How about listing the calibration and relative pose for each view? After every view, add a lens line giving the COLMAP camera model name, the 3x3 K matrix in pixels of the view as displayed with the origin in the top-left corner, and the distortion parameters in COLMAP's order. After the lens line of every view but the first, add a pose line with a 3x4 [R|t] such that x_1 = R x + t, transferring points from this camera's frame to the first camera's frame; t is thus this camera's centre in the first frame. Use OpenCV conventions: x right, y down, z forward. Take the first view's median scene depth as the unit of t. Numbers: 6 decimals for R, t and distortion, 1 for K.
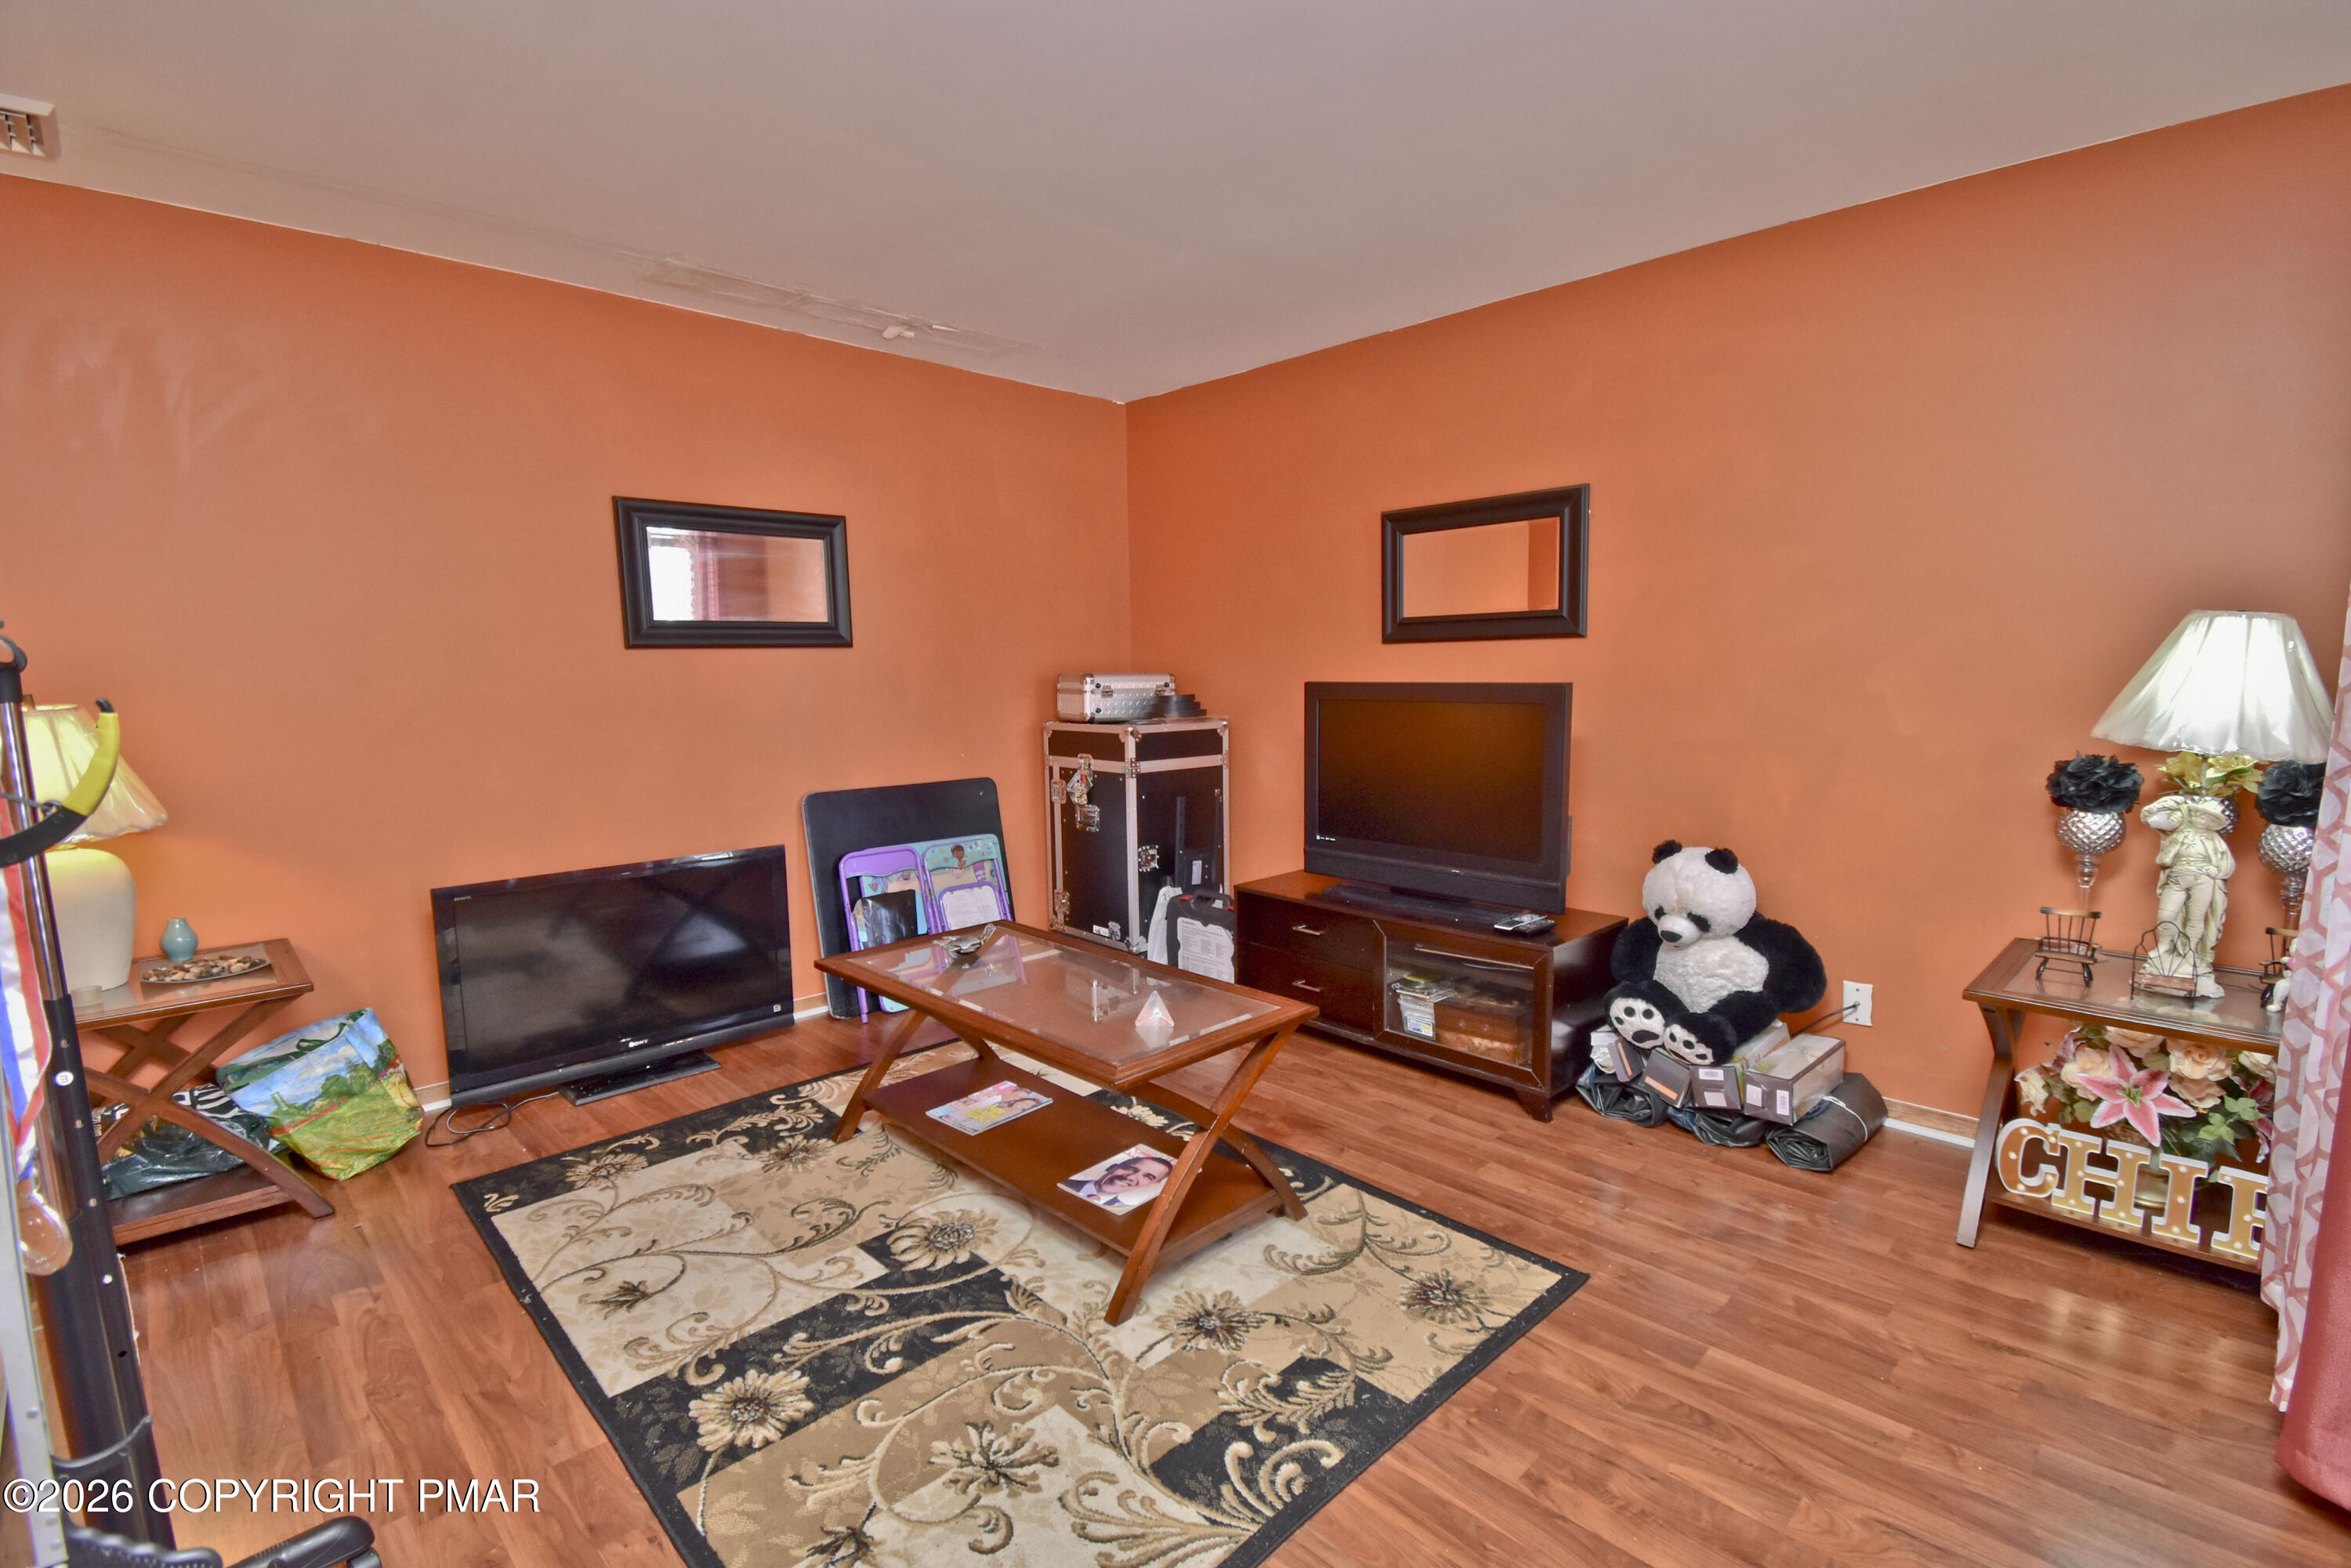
lens RADIAL K [[1087.6, 0, 1184.4], [0, 1087.6, 793.3], [0, 0, 1]] dist [0.011970, -0.012172]
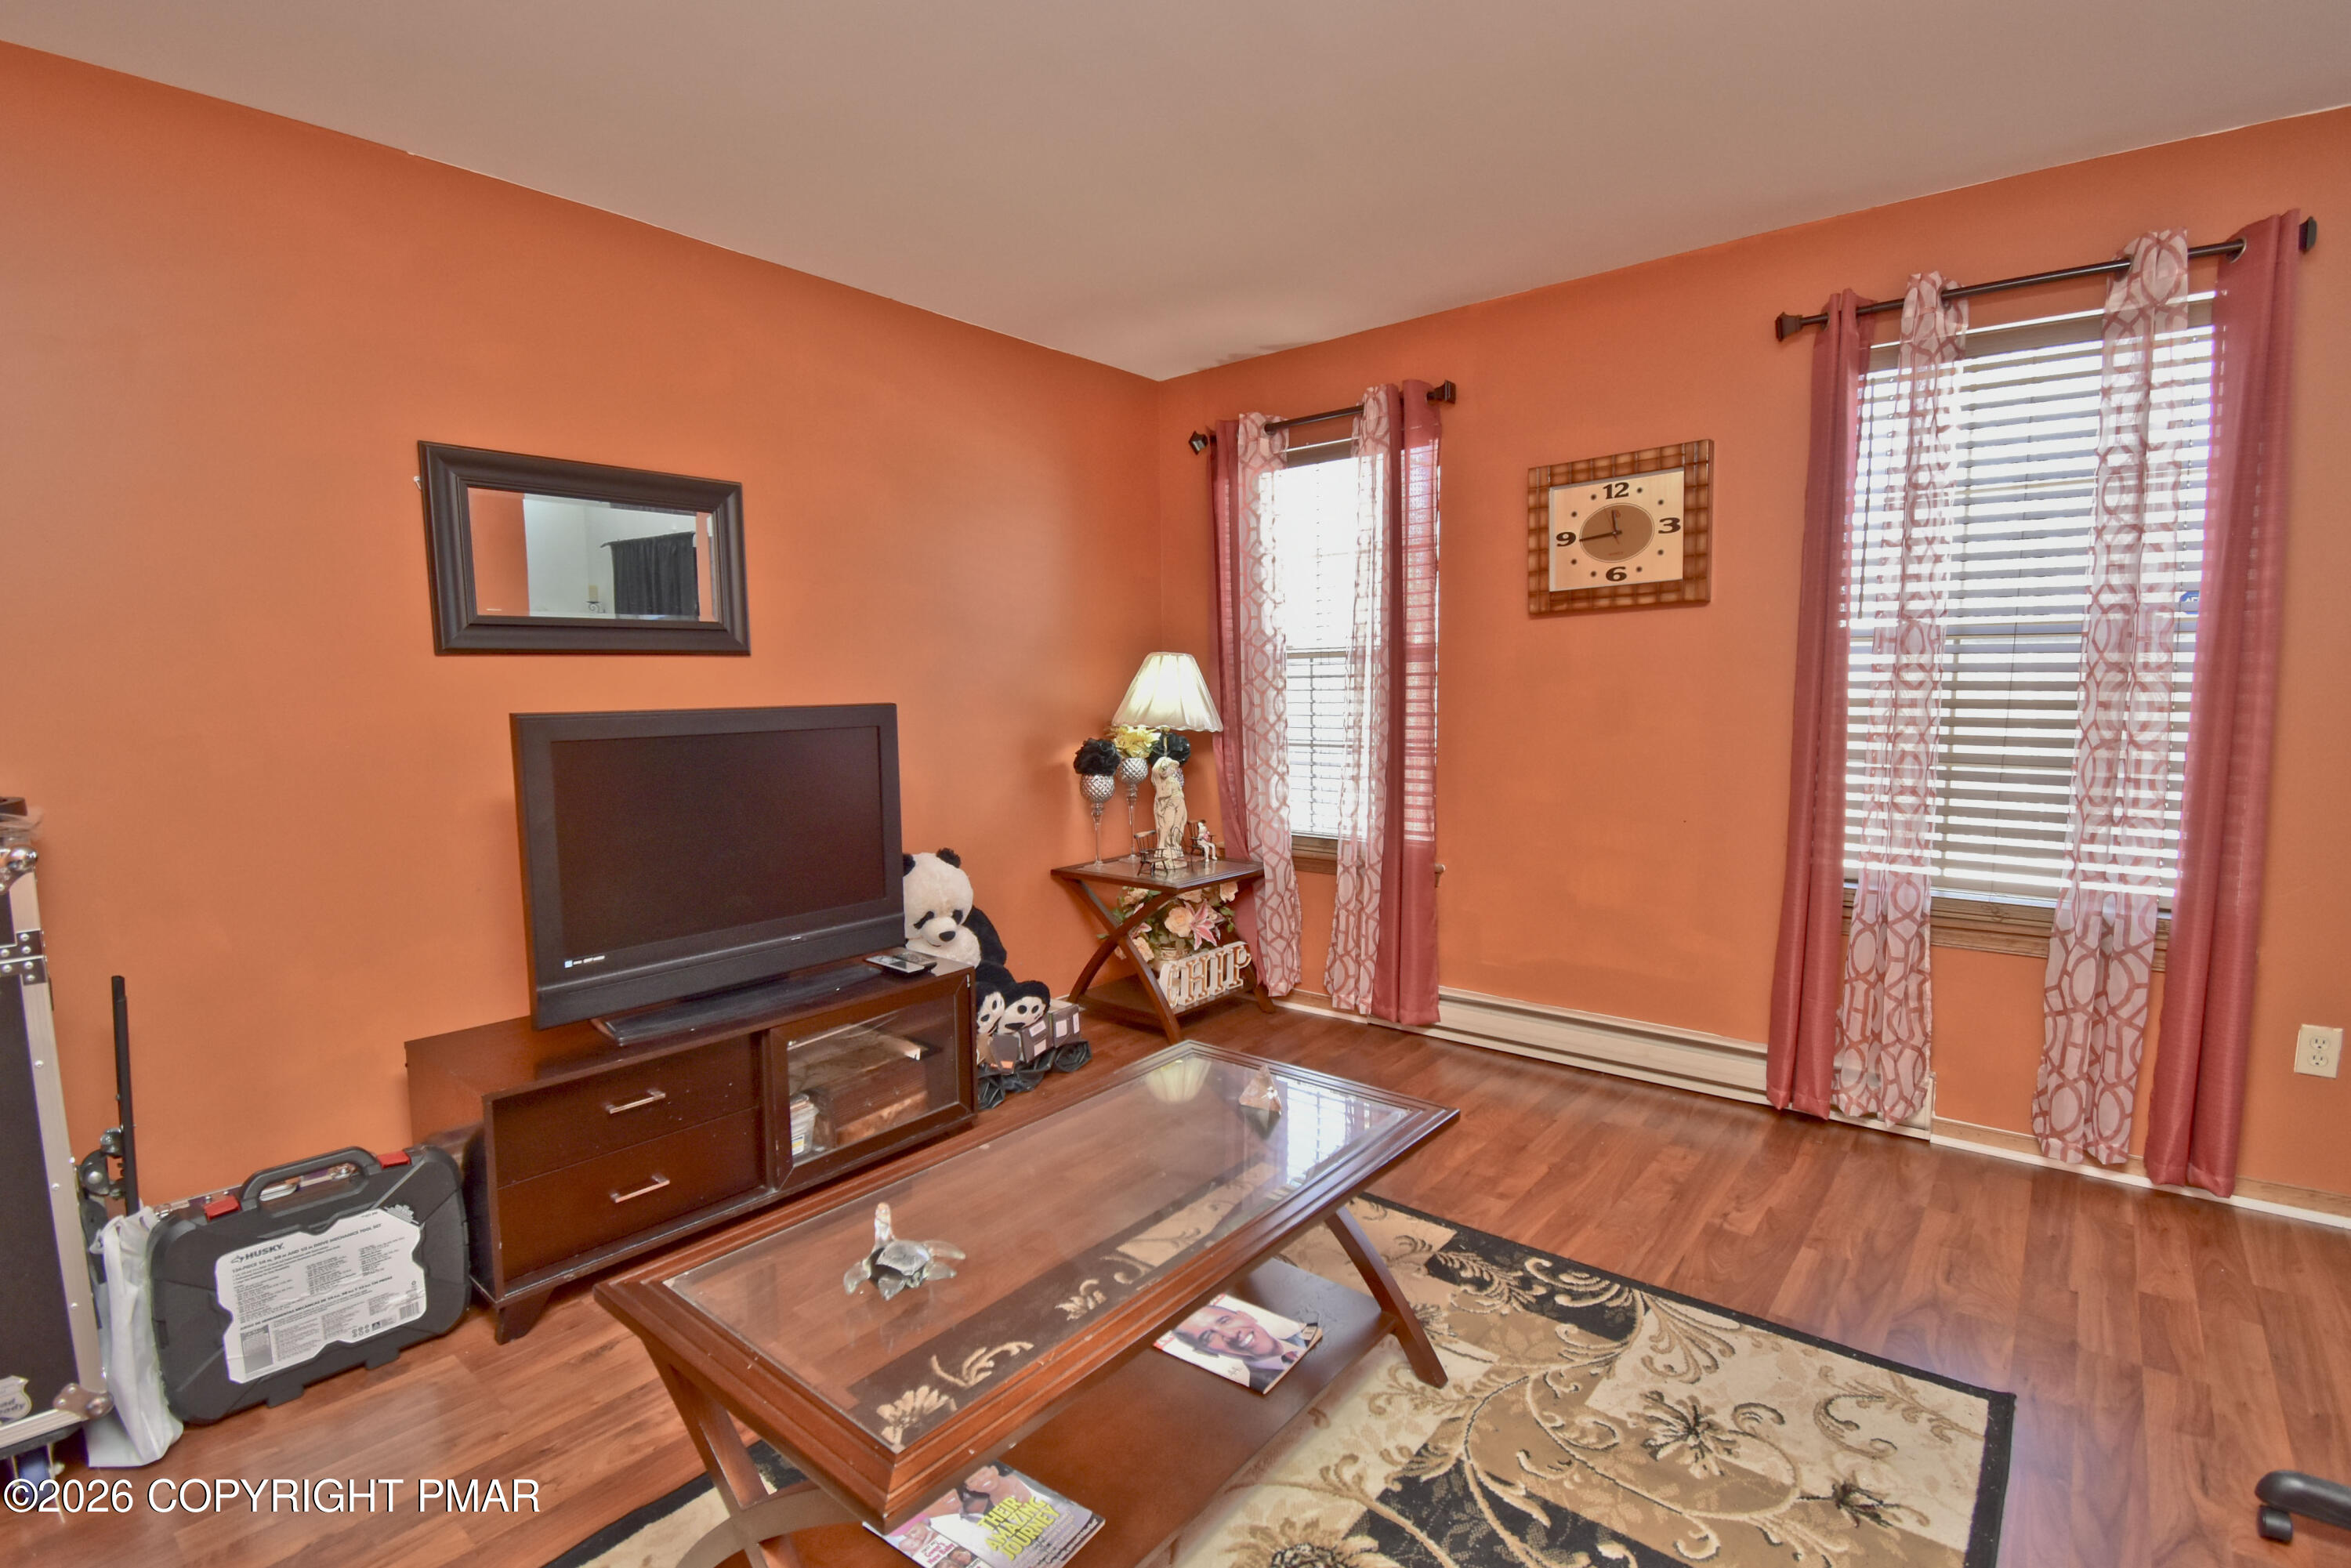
lens RADIAL K [[1087.6, 0, 1187.6], [0, 1087.6, 779.8], [0, 0, 1]] dist [0.011970, -0.012172]
pose [[-0.107369, -0.082974, 0.990751, -0.991341], [0.128286, 0.987025, 0.096564, -0.147917], [-0.985908, 0.137468, -0.095332, 1.328306]]
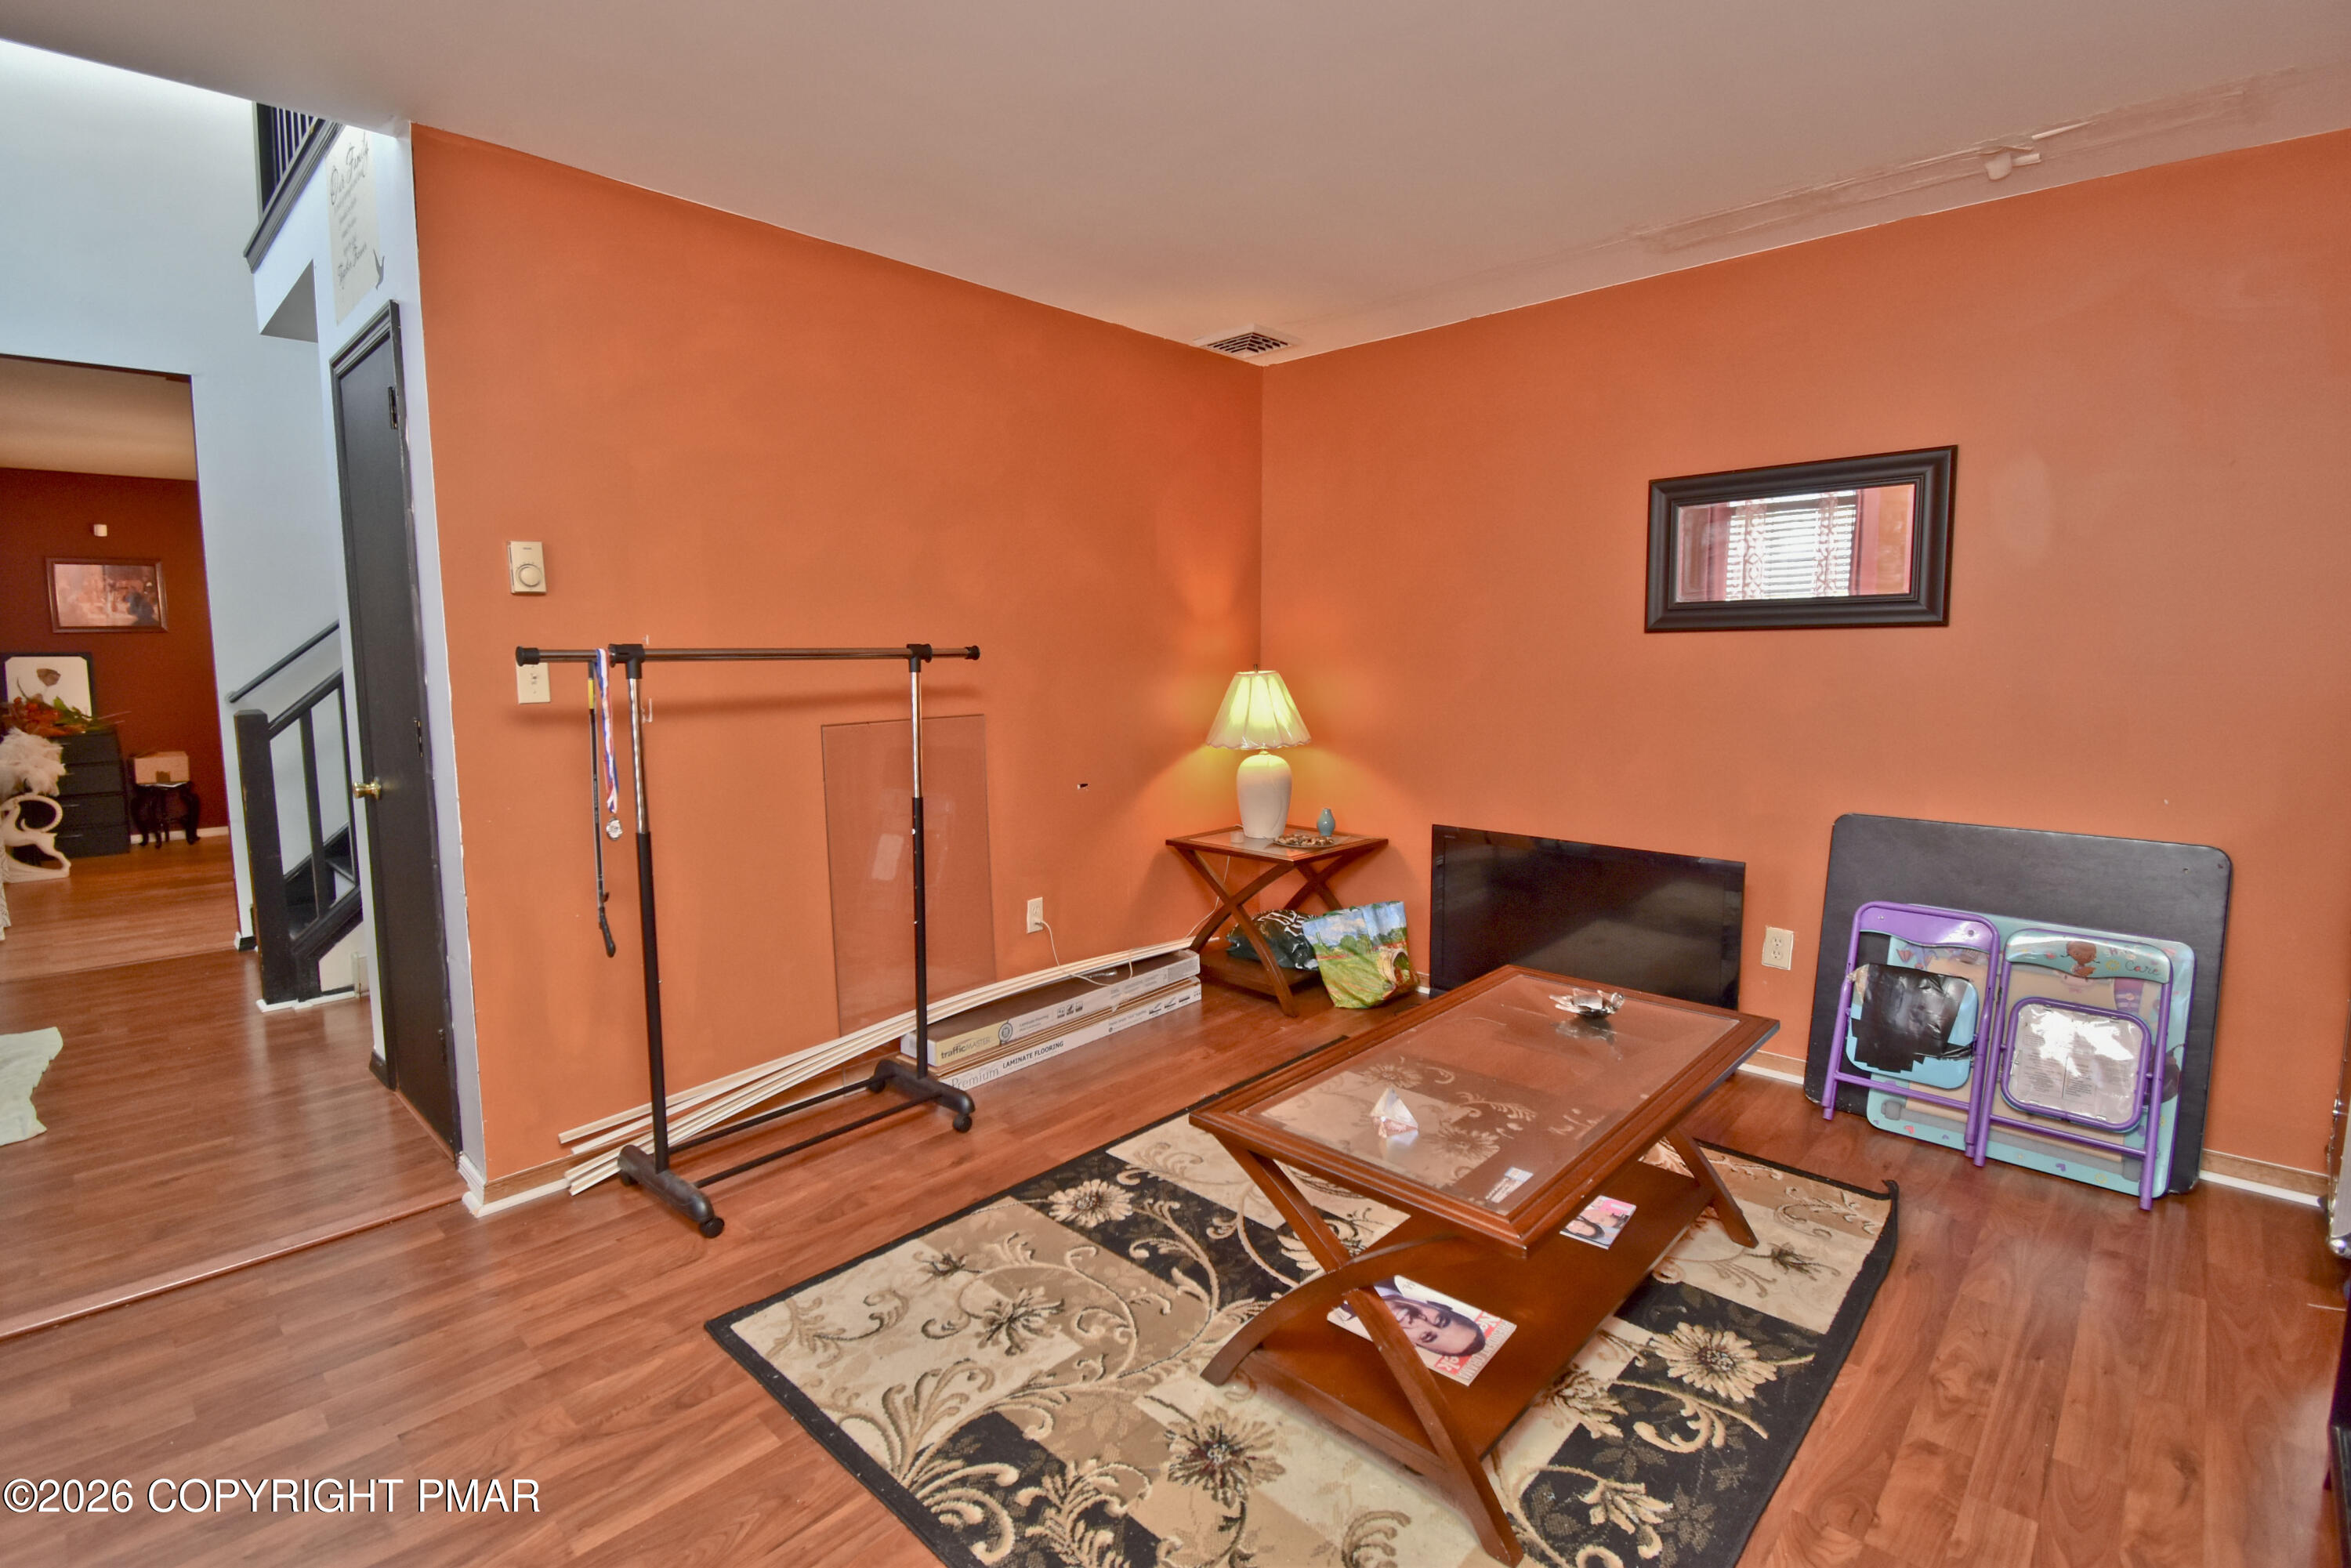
lens RADIAL K [[1087.6, 0, 1132.7], [0, 1087.6, 764.2], [0, 0, 1]] dist [0.011970, -0.012172]
pose [[0.001929, 0.123494, -0.992343, 0.865296], [-0.106780, 0.986697, 0.122584, -0.152255], [0.994281, 0.105726, 0.015090, 0.935273]]
